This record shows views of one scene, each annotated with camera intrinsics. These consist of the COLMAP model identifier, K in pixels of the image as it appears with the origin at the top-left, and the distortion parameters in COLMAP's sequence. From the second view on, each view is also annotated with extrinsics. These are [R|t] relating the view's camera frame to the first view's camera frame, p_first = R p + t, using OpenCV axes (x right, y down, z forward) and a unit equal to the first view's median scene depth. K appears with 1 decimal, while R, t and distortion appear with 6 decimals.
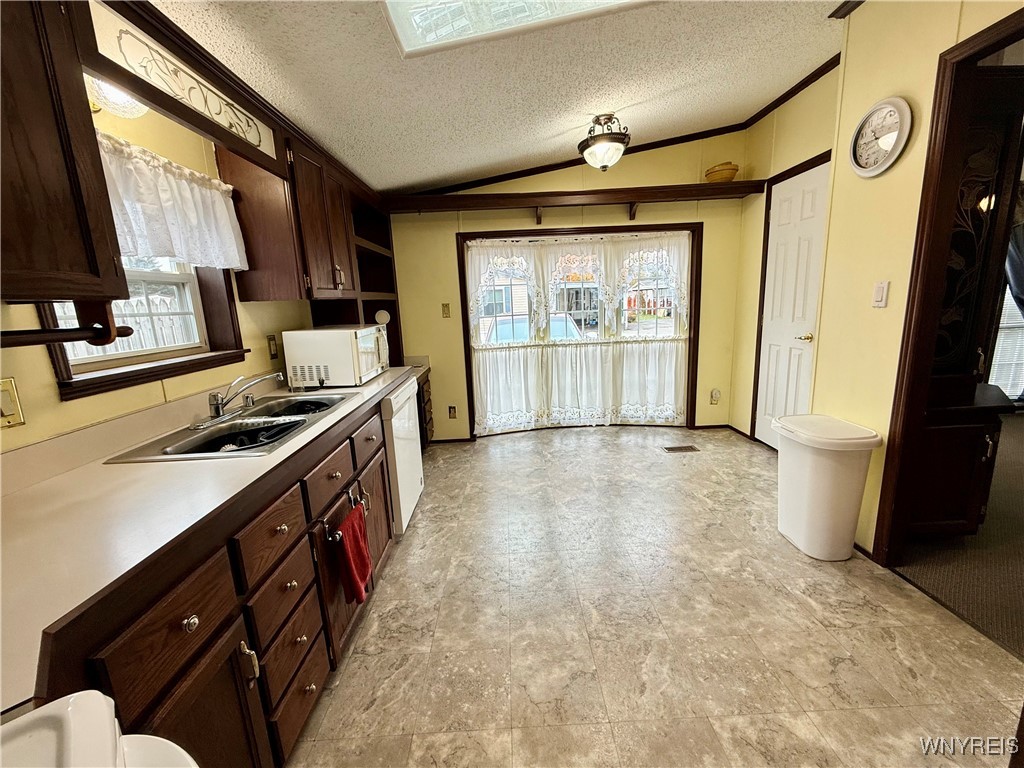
lens RADIAL K [[412.1, 0, 512.0], [0, 412.1, 384.0], [0, 0, 1]] dist [-0.002132, -0.000110]
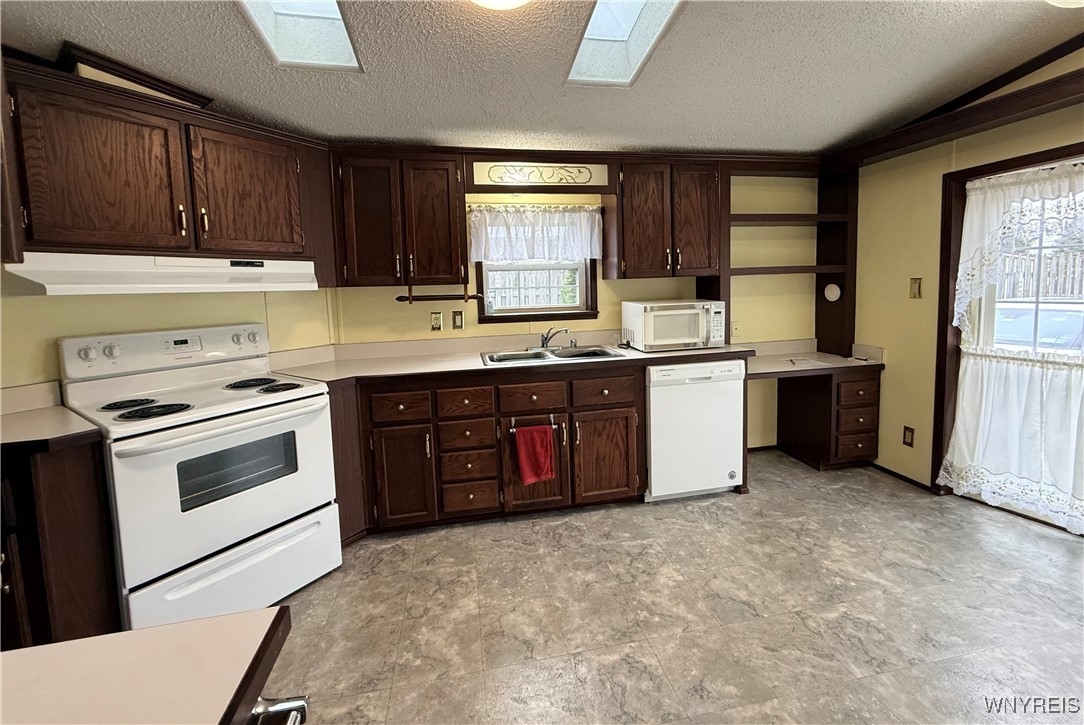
lens RADIAL K [[433.2, 0, 543.0], [0, 433.2, 318.4], [0, 0, 1]] dist [-0.000792, 0.000000]
pose [[0.182505, 0.123175, -0.975459, 0.840628], [-0.174347, 0.980453, 0.091186, -0.165361], [0.967623, 0.153426, 0.200413, 0.499558]]
